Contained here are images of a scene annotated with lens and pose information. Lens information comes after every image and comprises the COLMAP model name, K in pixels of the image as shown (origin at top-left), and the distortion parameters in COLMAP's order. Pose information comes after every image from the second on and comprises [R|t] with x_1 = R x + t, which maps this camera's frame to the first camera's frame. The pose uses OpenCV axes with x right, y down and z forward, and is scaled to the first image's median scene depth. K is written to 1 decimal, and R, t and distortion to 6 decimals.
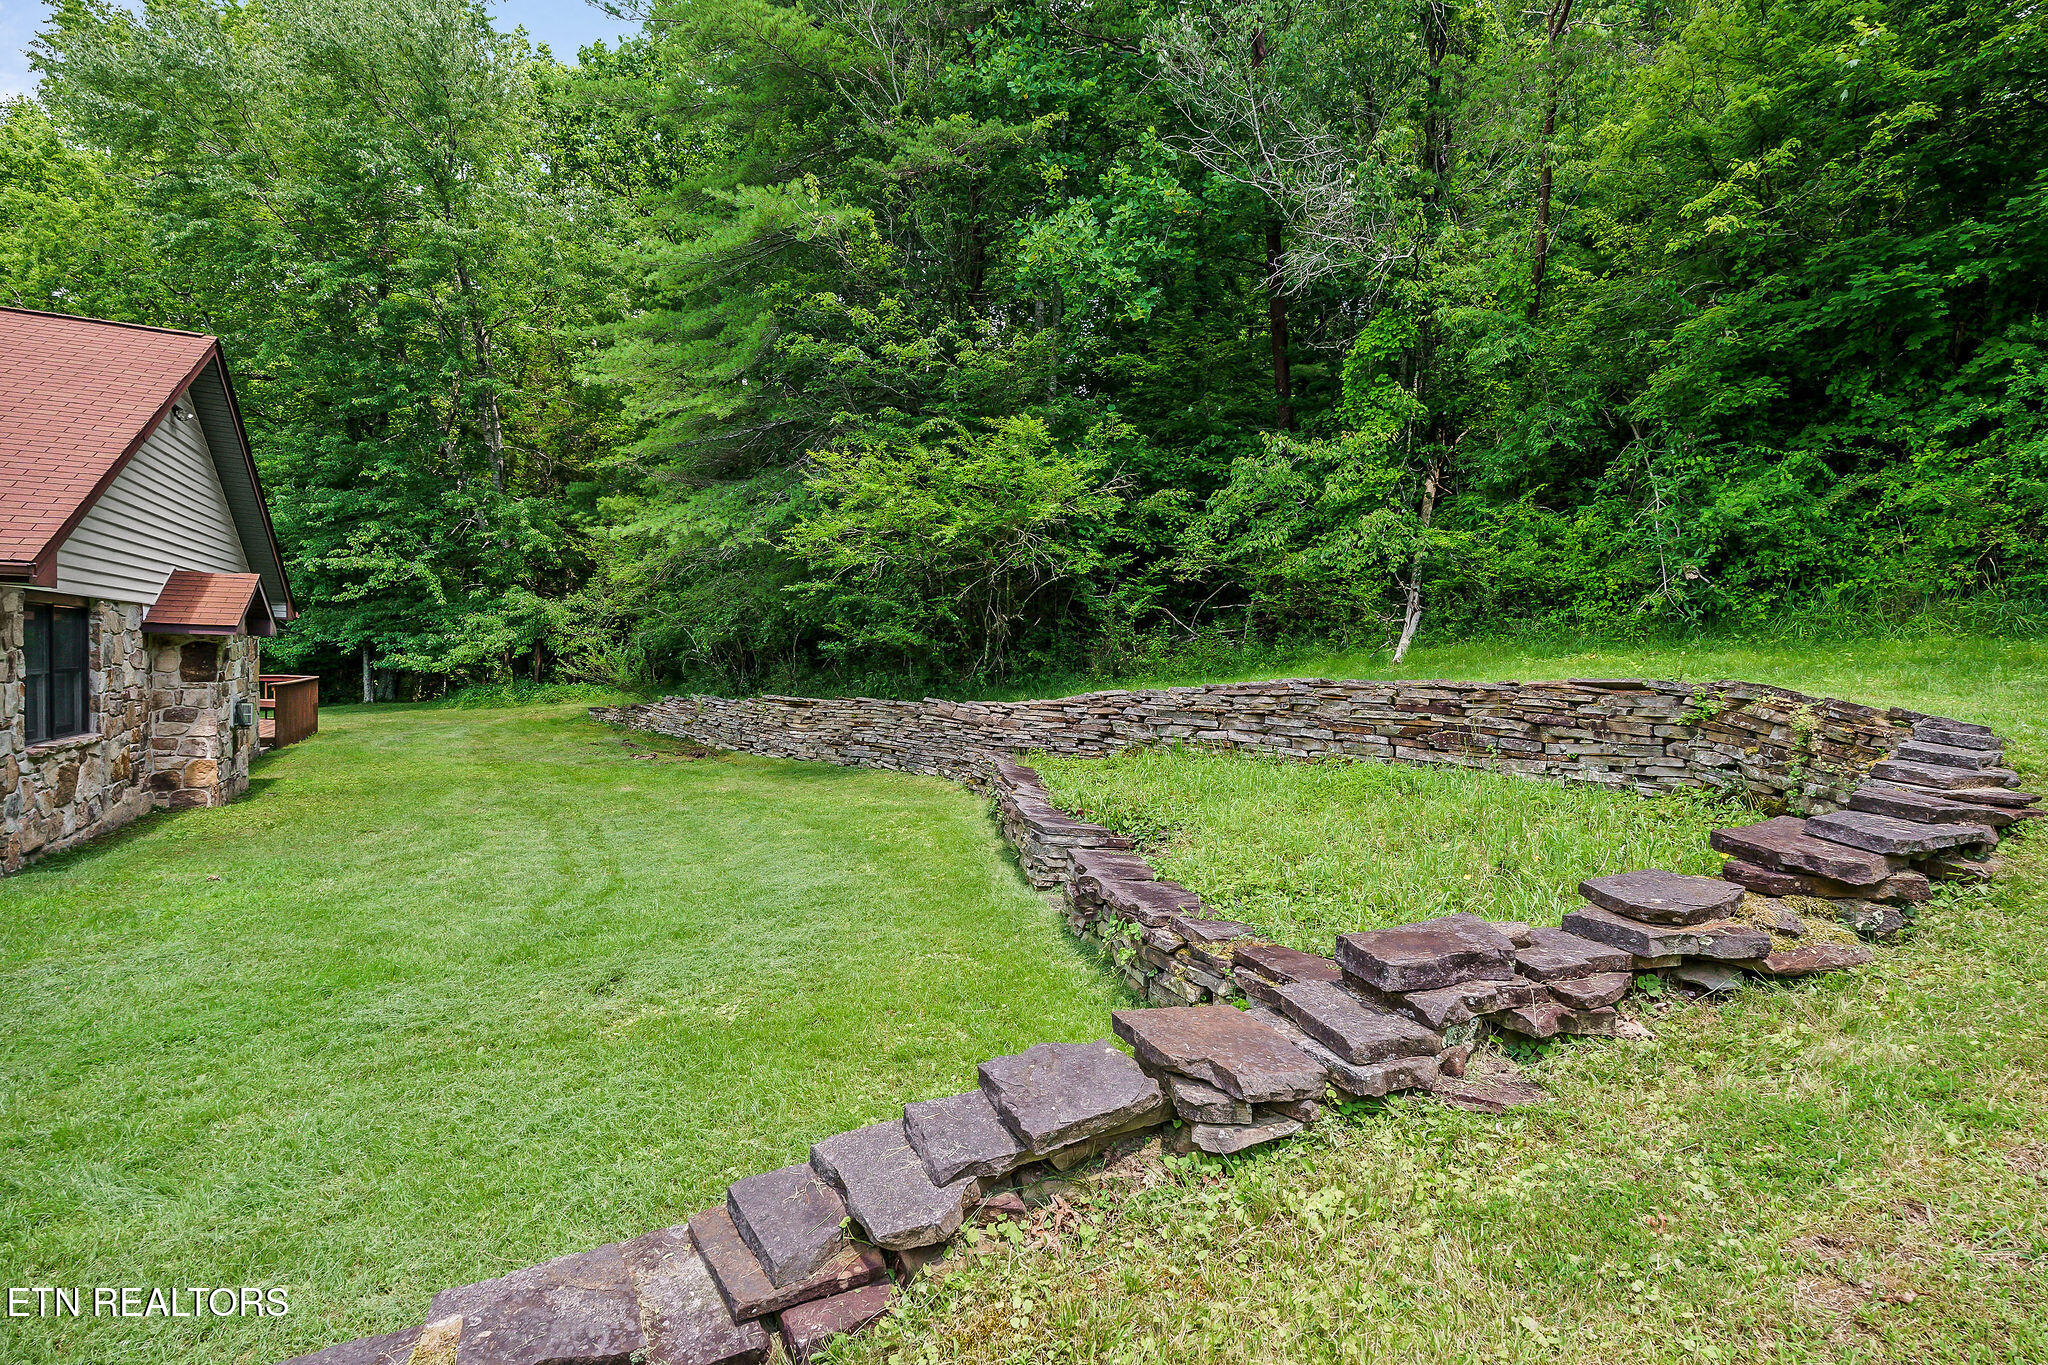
lens RADIAL K [[968.1, 0, 1010.2], [0, 968.1, 683.9], [0, 0, 1]] dist [-0.005753, -0.000385]
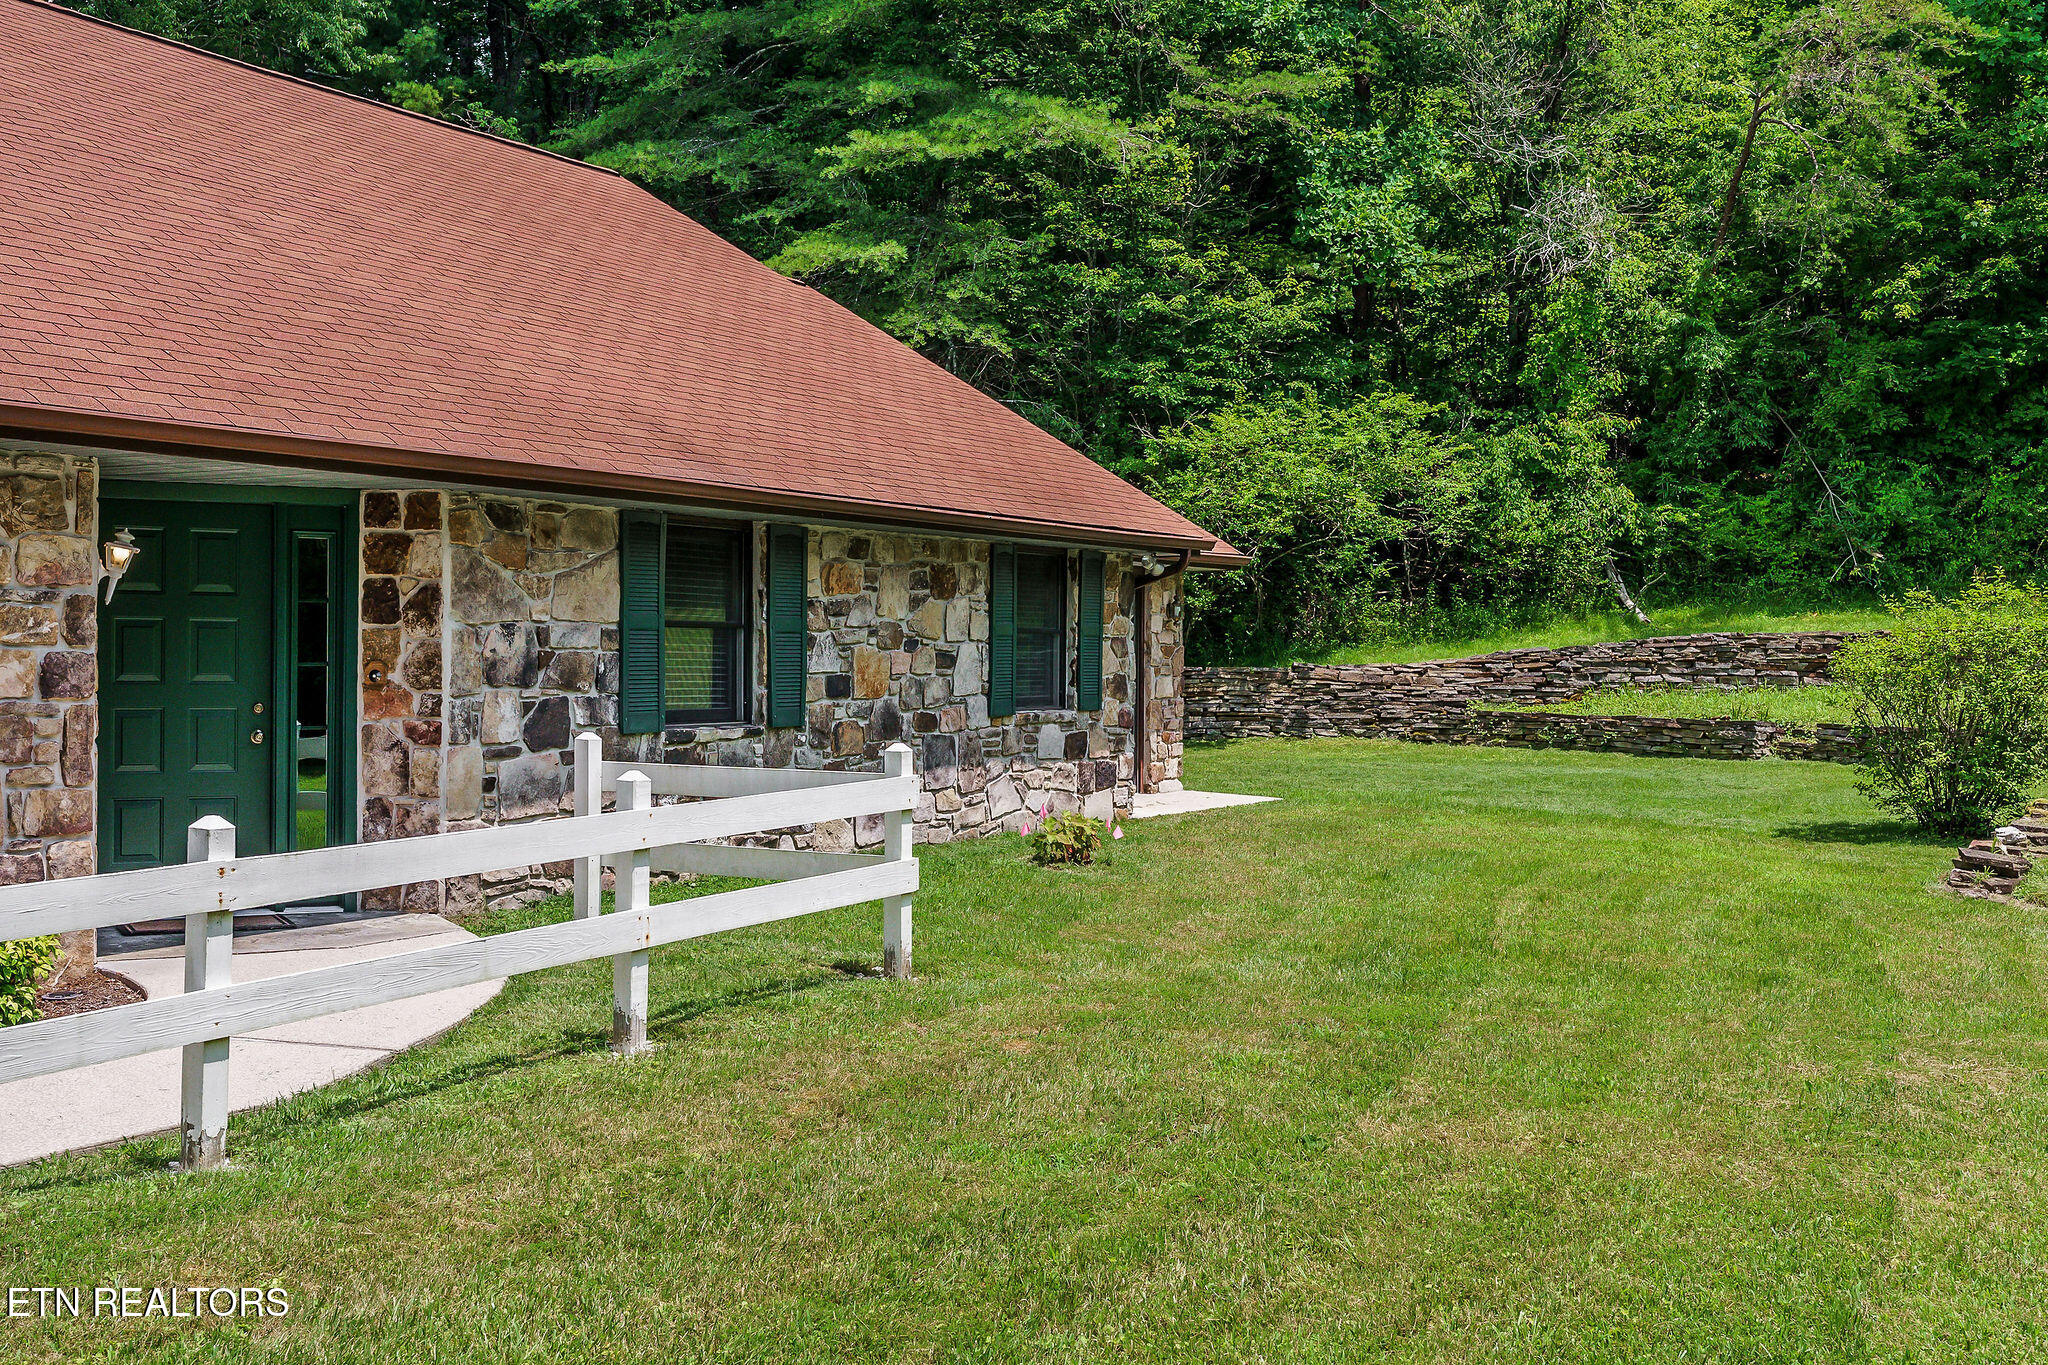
lens RADIAL K [[2118.2, 0, 1008.6], [0, 2118.2, 672.2], [0, 0, 1]] dist [0.014473, 0.000000]
pose [[0.856070, -0.025067, 0.516252, -1.789067], [0.028663, 0.999589, 0.001005, 0.015307], [-0.516065, 0.013938, 0.856436, -0.881594]]
